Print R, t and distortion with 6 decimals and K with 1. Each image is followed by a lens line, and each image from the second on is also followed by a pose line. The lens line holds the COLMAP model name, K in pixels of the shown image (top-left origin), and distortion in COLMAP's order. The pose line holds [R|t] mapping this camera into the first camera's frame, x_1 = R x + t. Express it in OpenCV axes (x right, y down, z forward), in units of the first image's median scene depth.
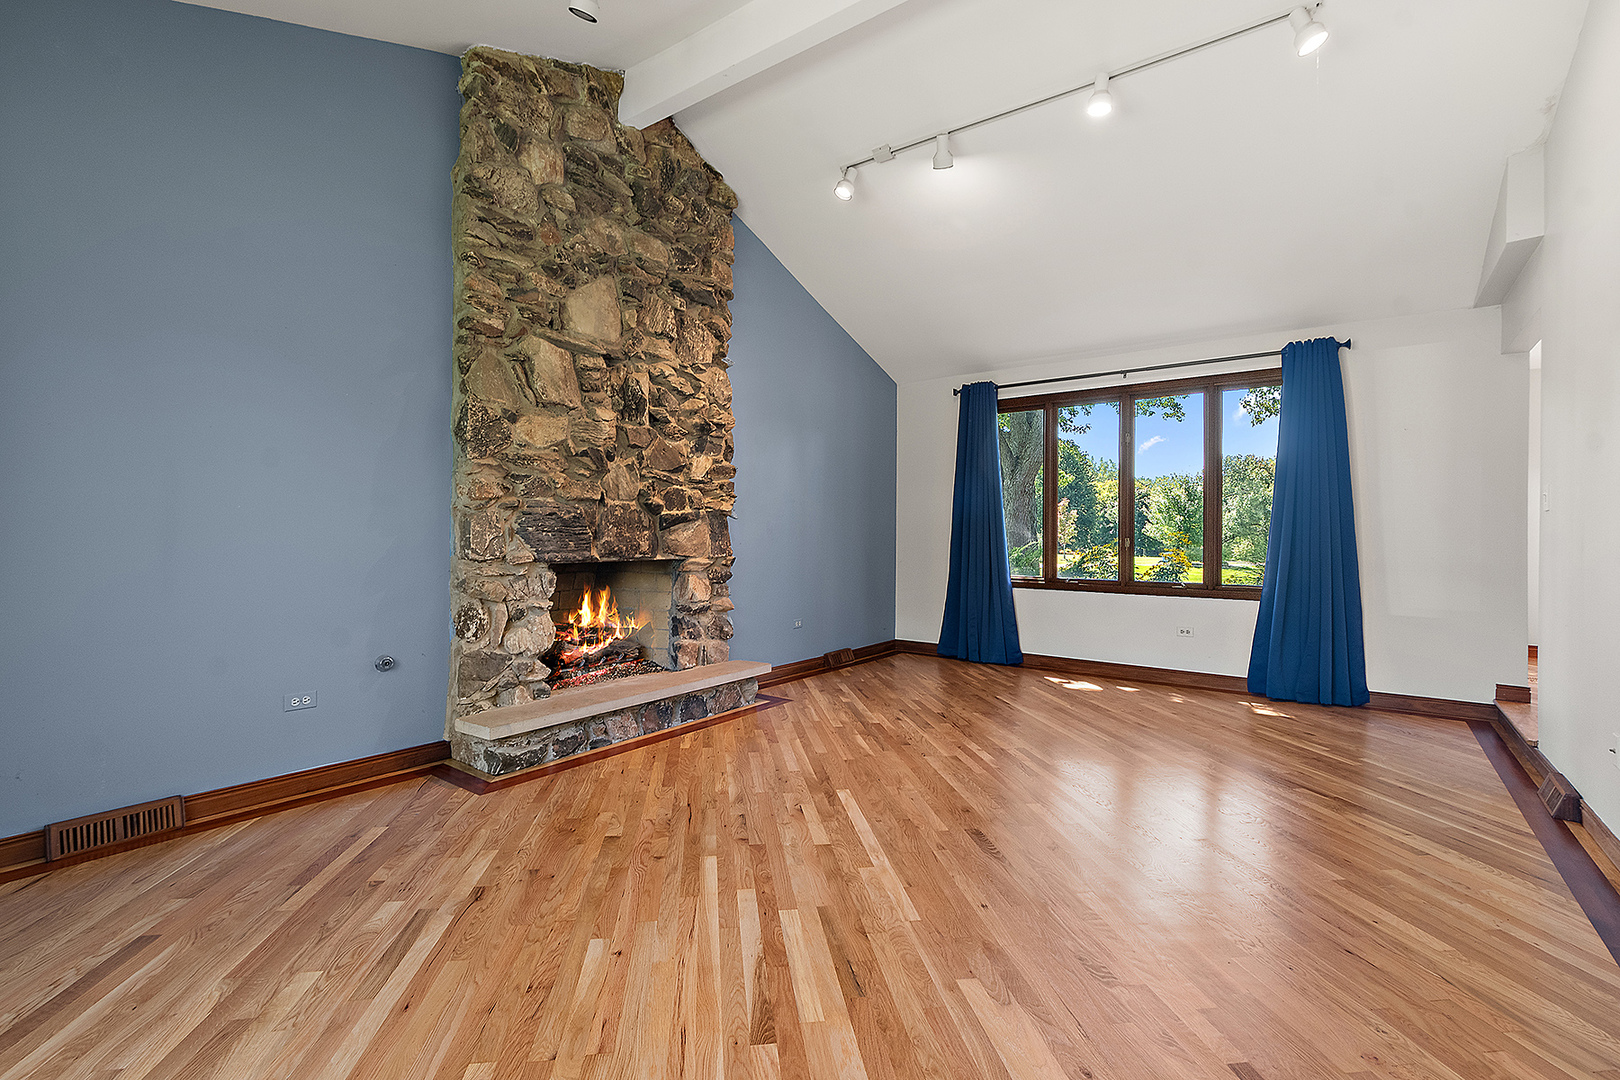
lens RADIAL K [[727.6, 0, 809.5], [0, 727.6, 530.5], [0, 0, 1]] dist [0.001030, -0.003198]
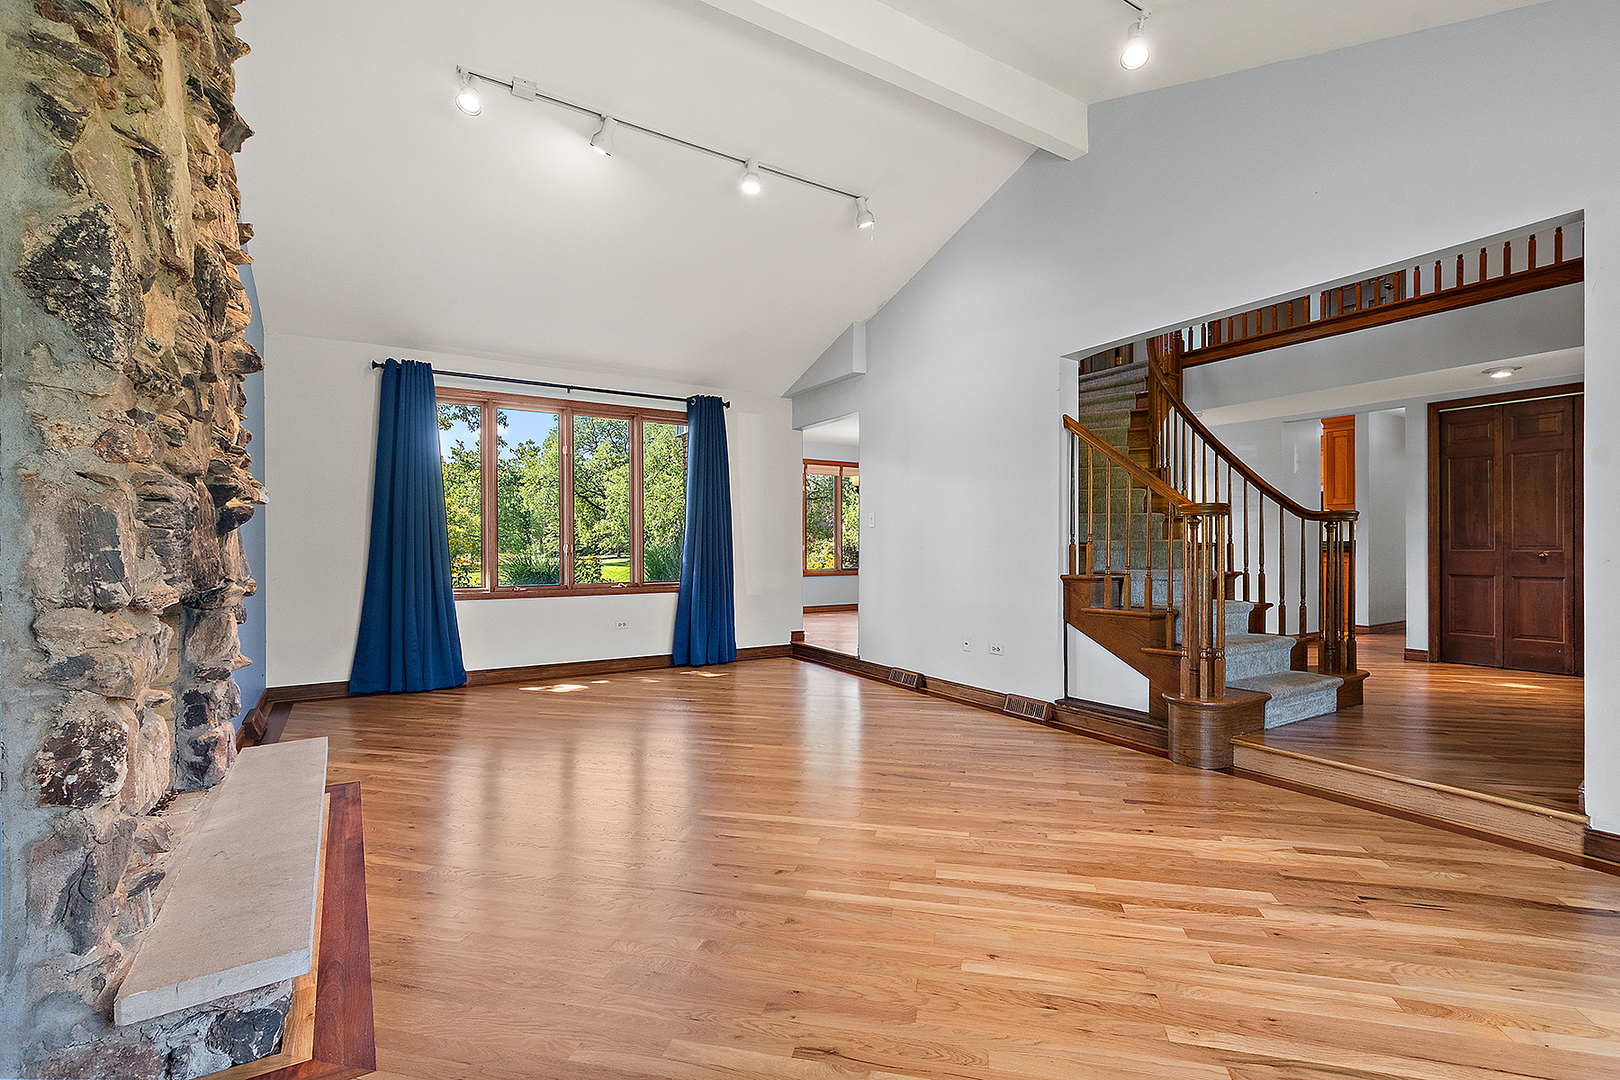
lens RADIAL K [[727.6, 0, 802.7], [0, 727.6, 549.3], [0, 0, 1]] dist [0.001030, -0.003198]
pose [[0.356793, -0.013884, 0.934080, -0.494515], [-0.003101, 0.999866, 0.016047, -0.000134], [-0.934178, -0.008622, 0.356703, 0.340263]]
